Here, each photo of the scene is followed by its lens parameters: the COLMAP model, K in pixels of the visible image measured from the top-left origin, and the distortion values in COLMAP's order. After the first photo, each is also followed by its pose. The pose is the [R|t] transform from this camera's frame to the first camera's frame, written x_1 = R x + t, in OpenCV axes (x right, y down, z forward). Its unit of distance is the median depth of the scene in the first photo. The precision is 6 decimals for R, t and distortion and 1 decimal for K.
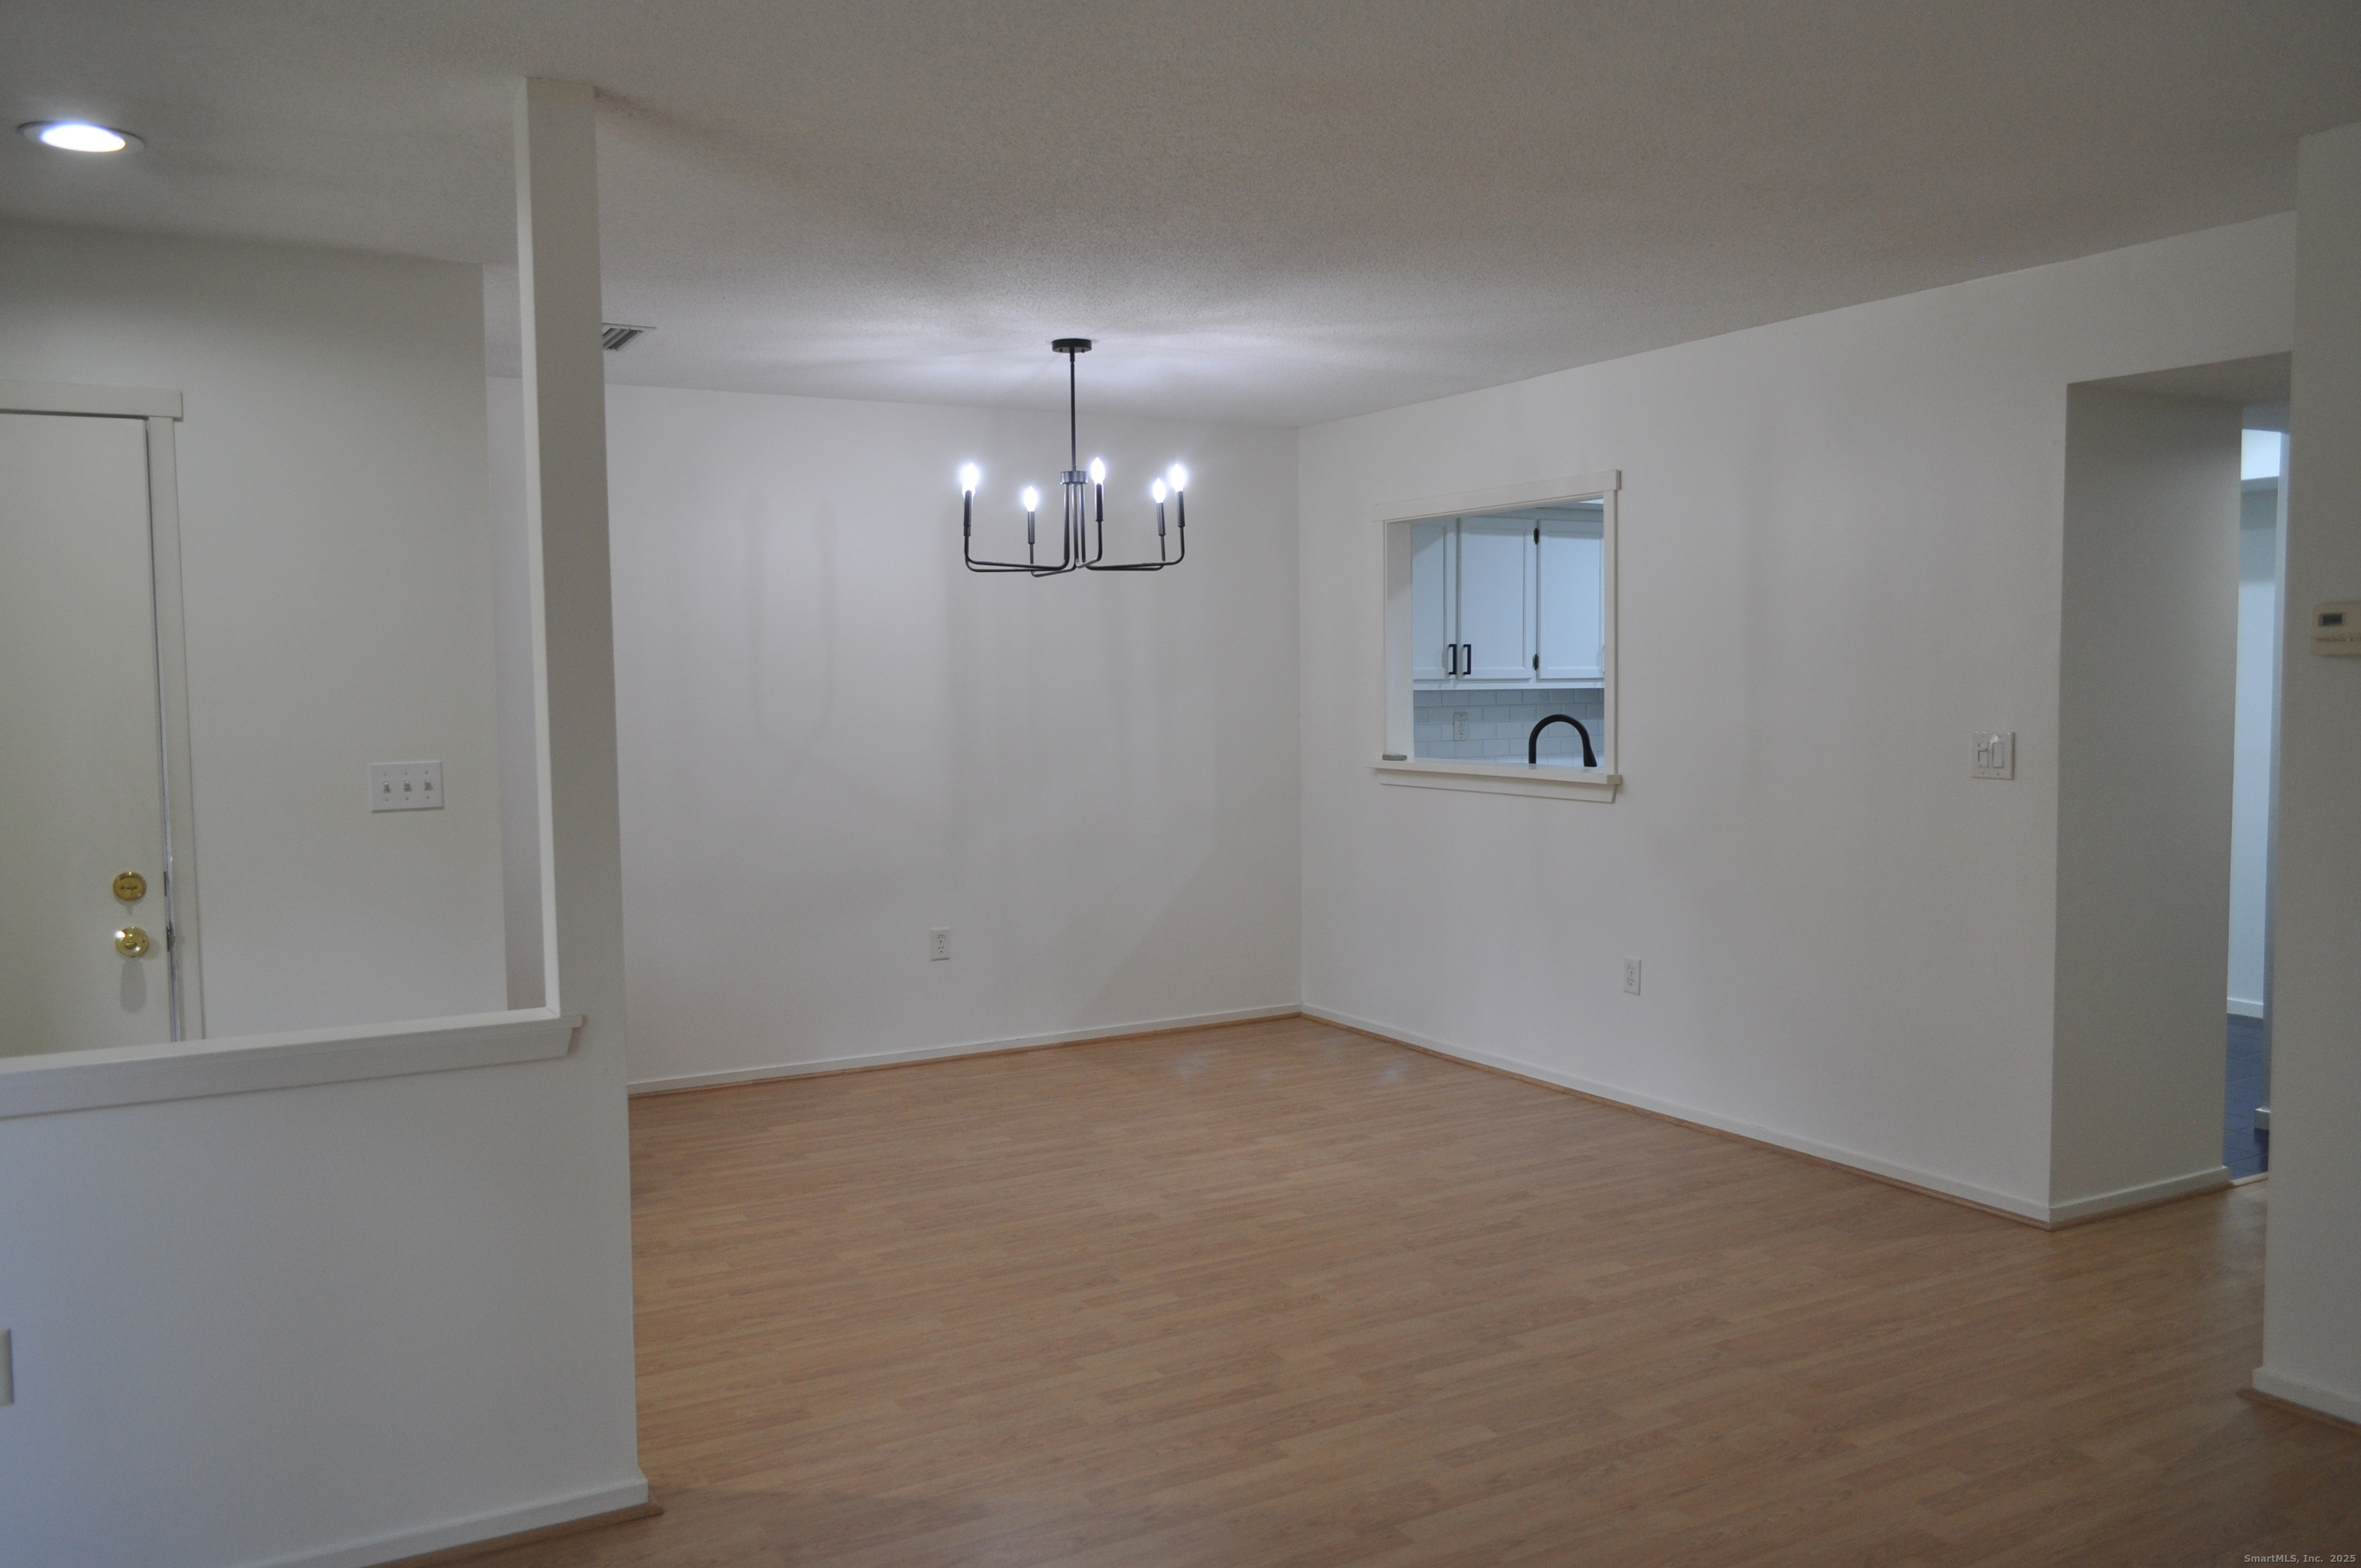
lens RADIAL K [[1830.4, 0, 1178.0], [0, 1830.4, 794.4], [0, 0, 1]] dist [-0.008552, -0.001021]
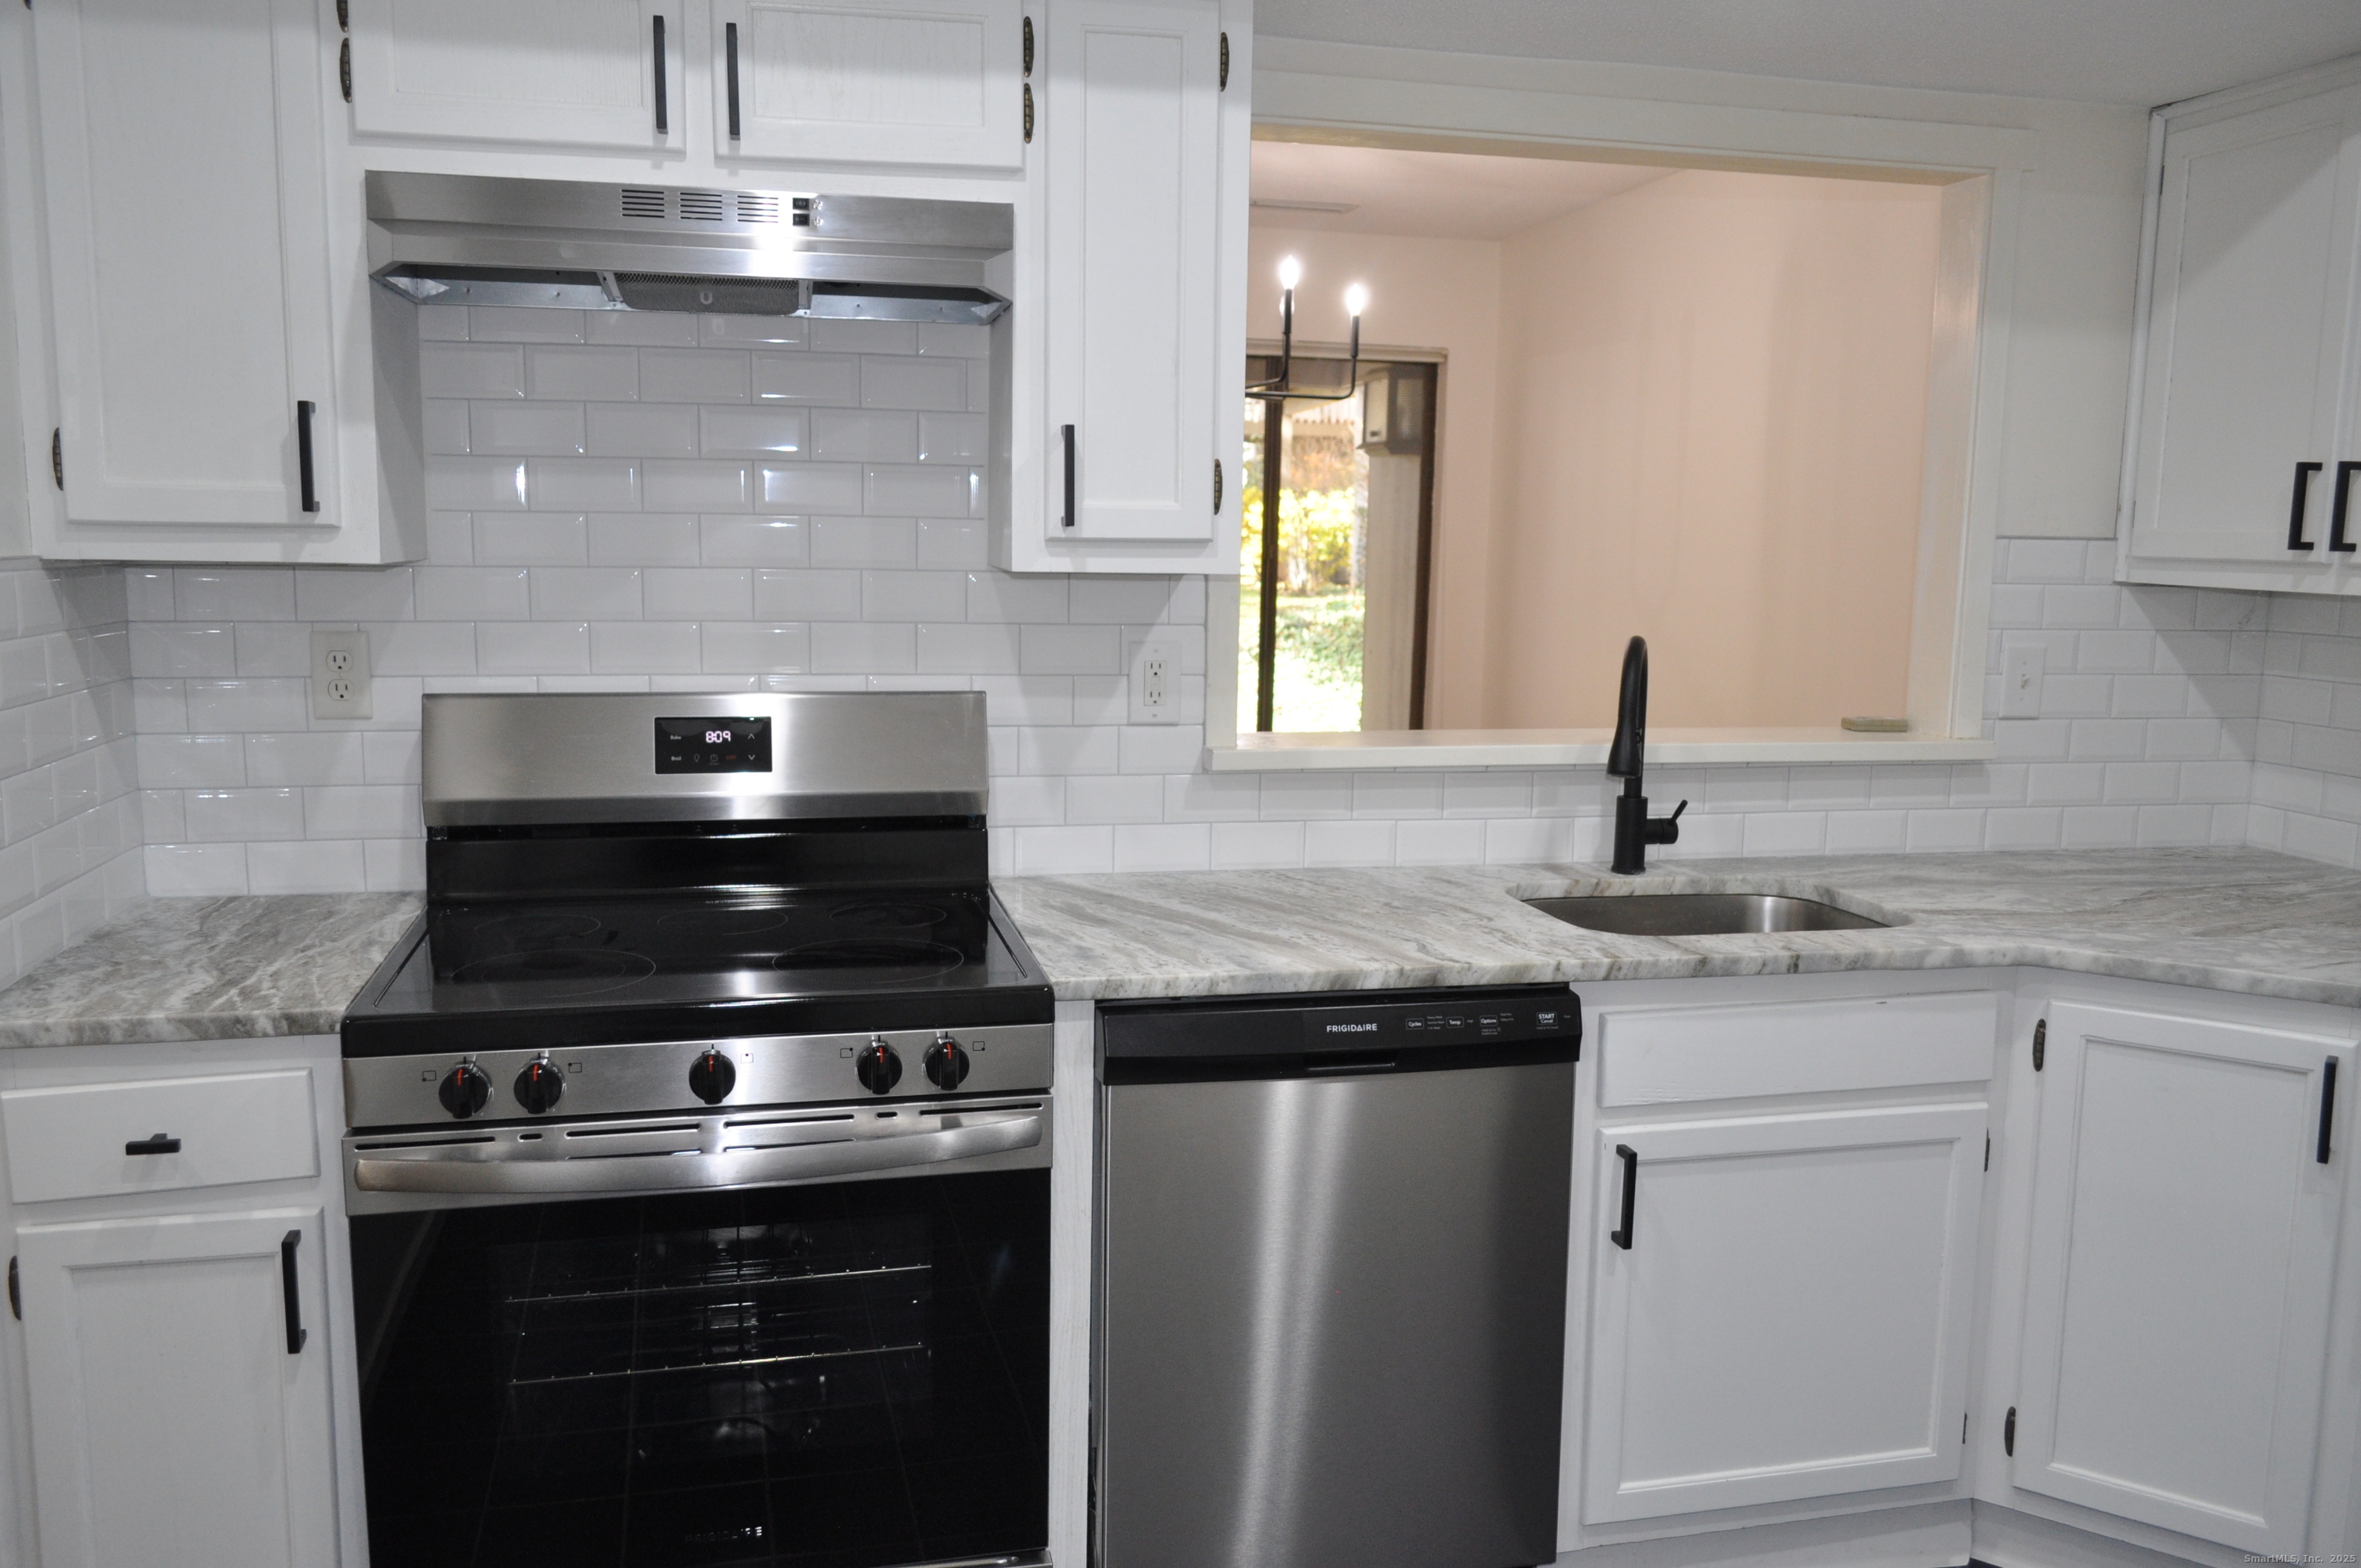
lens RADIAL K [[1830.4, 0, 1178.0], [0, 1830.4, 794.4], [0, 0, 1]] dist [-0.008552, -0.001021]
pose [[-0.289880, 0.145246, -0.945977, 0.540125], [-0.079009, 0.981411, 0.174898, -0.061903], [0.953796, 0.125440, -0.273016, 0.873193]]
